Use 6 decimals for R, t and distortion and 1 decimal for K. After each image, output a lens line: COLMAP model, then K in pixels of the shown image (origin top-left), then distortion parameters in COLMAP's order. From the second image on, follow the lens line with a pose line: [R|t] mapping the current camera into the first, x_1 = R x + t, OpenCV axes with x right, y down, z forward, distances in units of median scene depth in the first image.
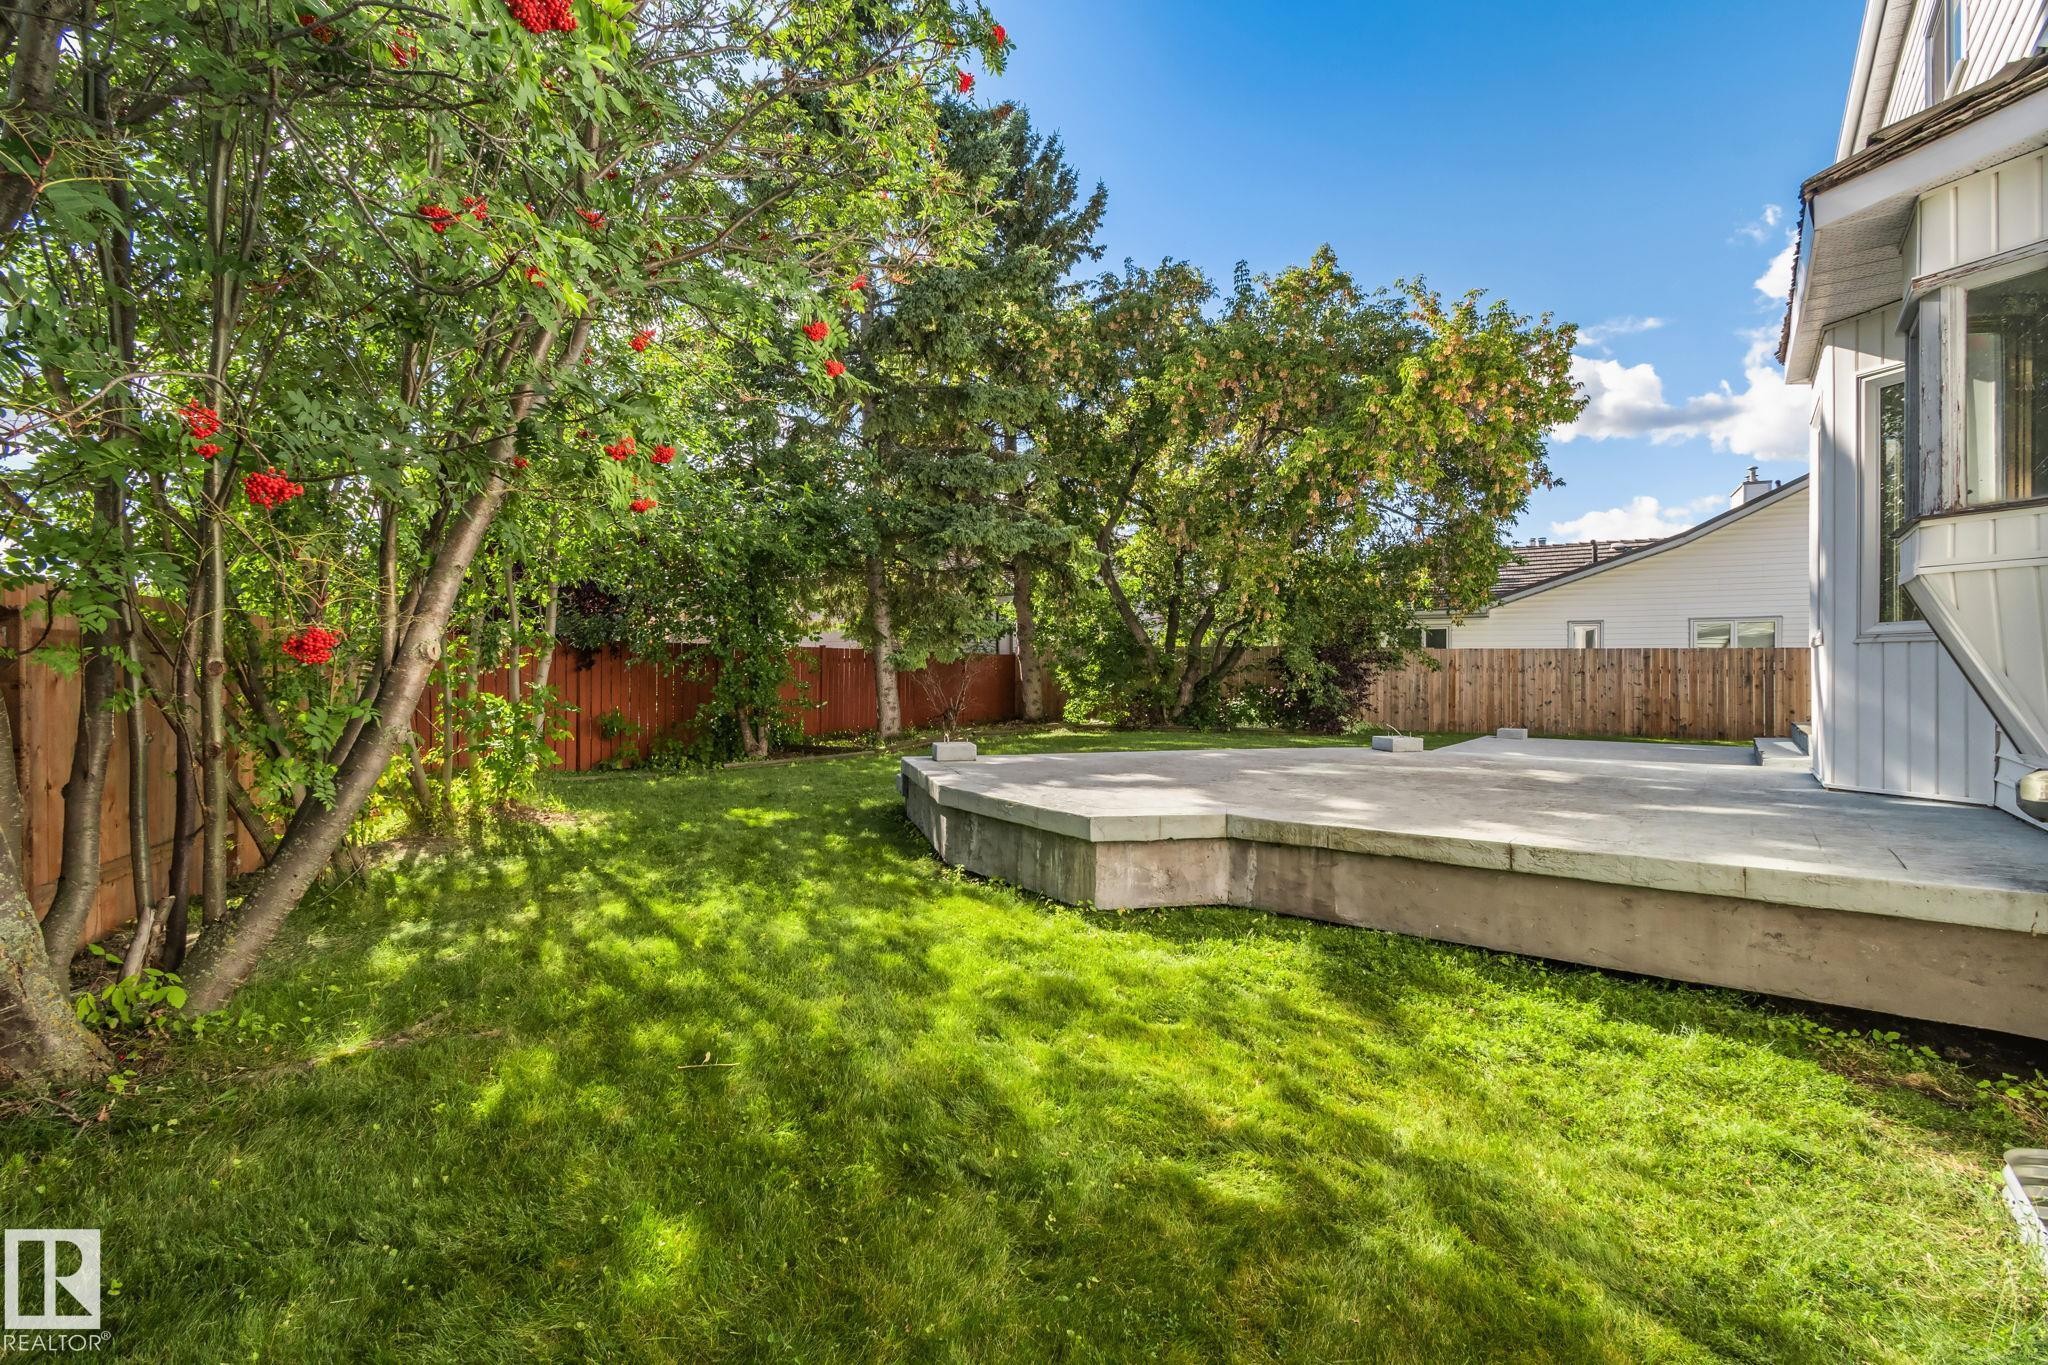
lens RADIAL K [[917.2, 0, 1024.0], [0, 917.2, 682.5], [0, 0, 1]] dist [-0.001021, -0.000242]
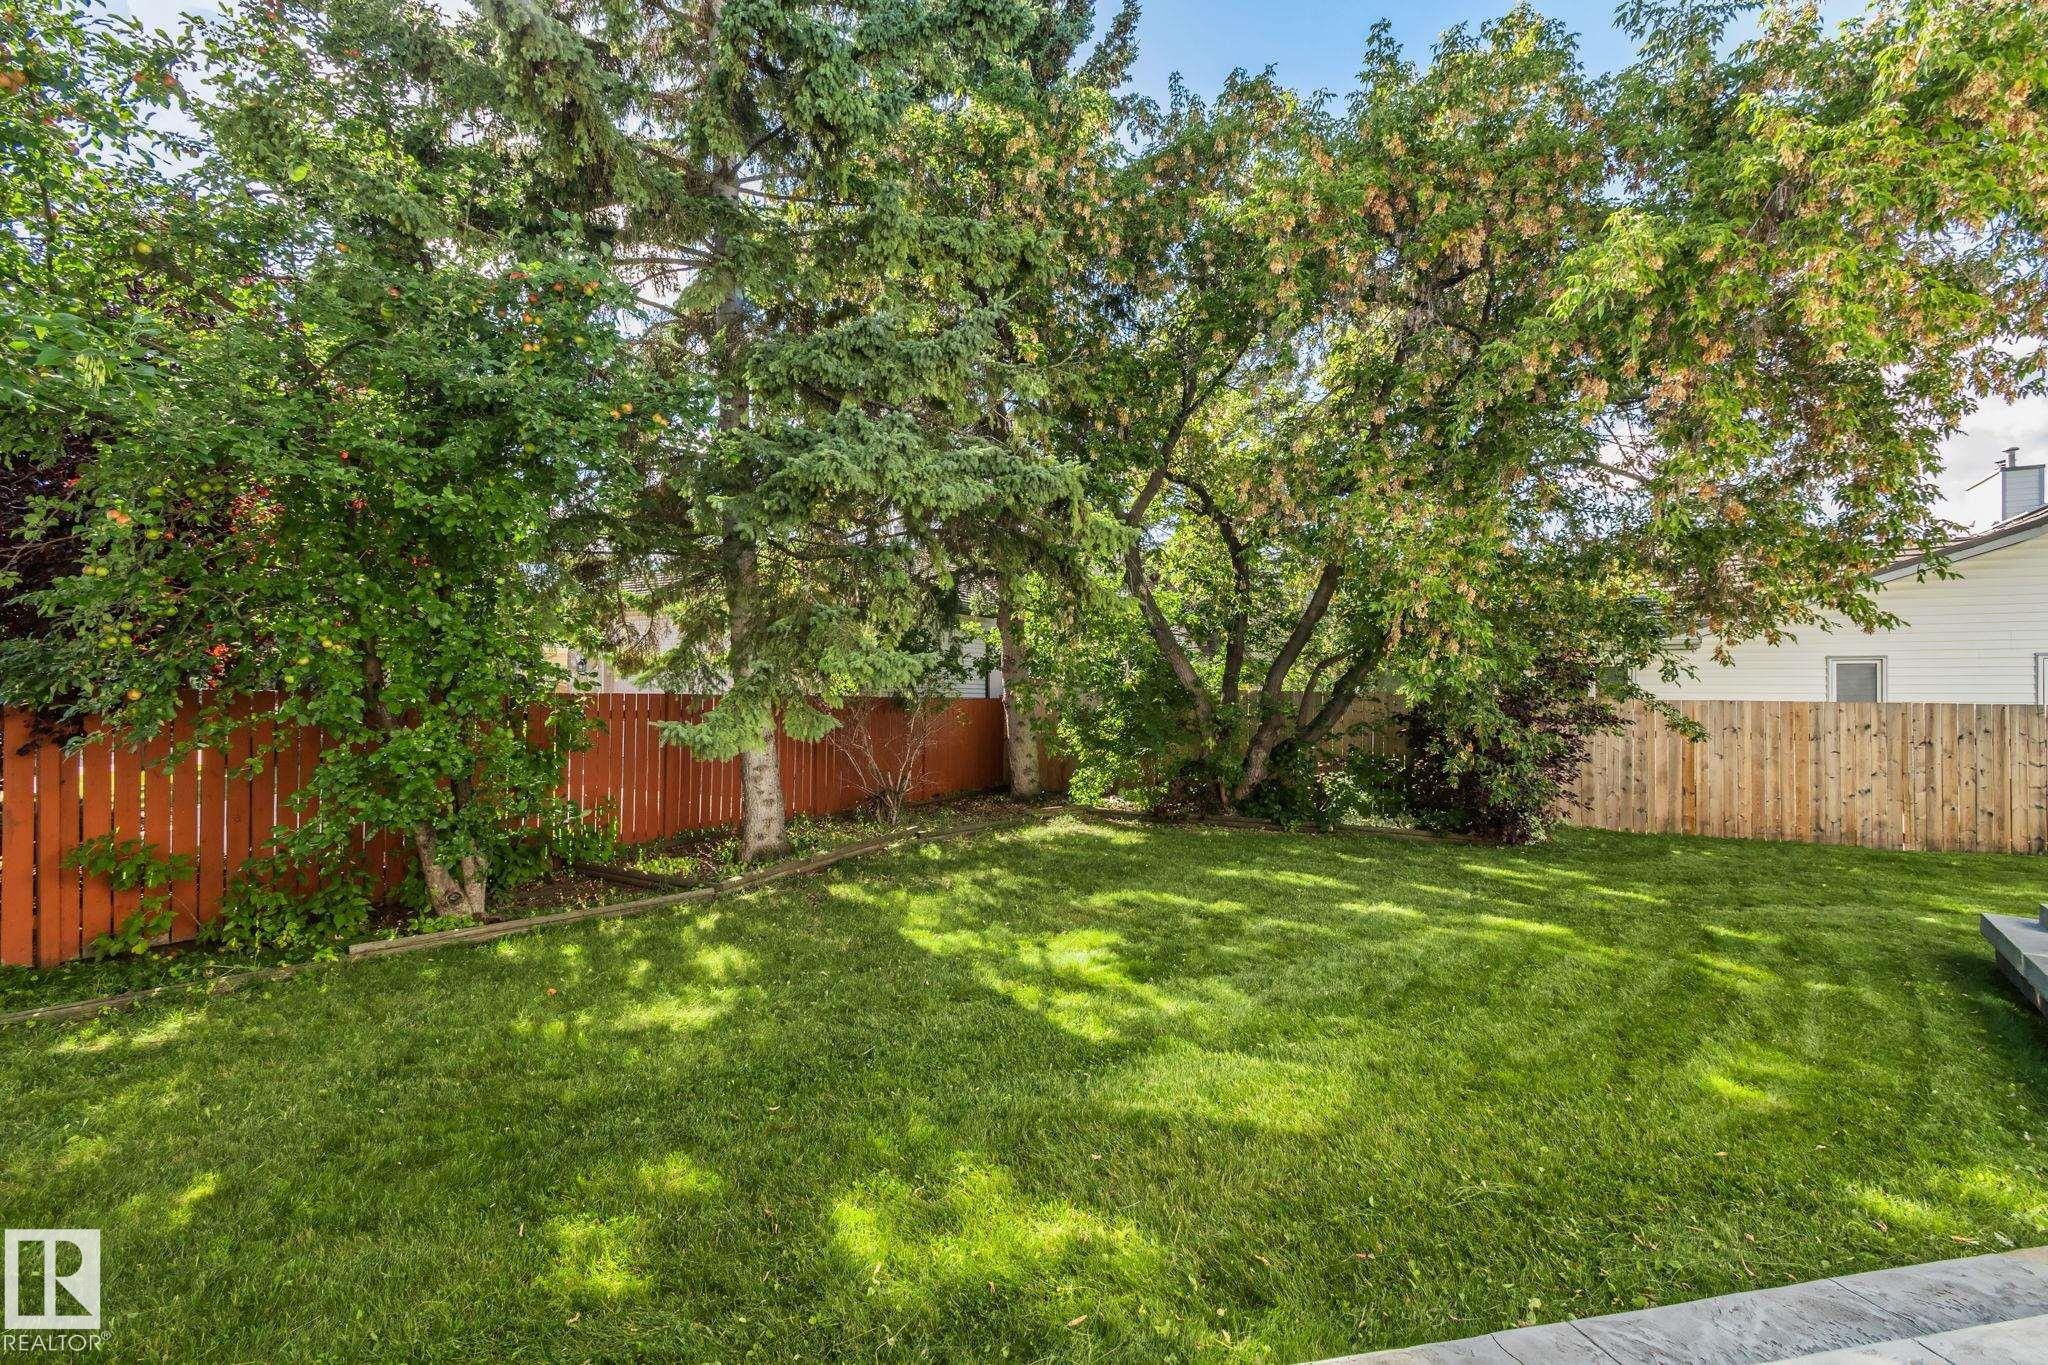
lens RADIAL K [[725.9, 0, 1024.0], [0, 725.9, 682.5], [0, 0, 1]] dist [0.000183, 0.000011]
pose [[0.999031, 0.007352, -0.043384, 0.033538], [-0.008210, 0.999774, -0.019624, -0.035258], [0.043230, 0.019962, 0.998866, 0.479420]]
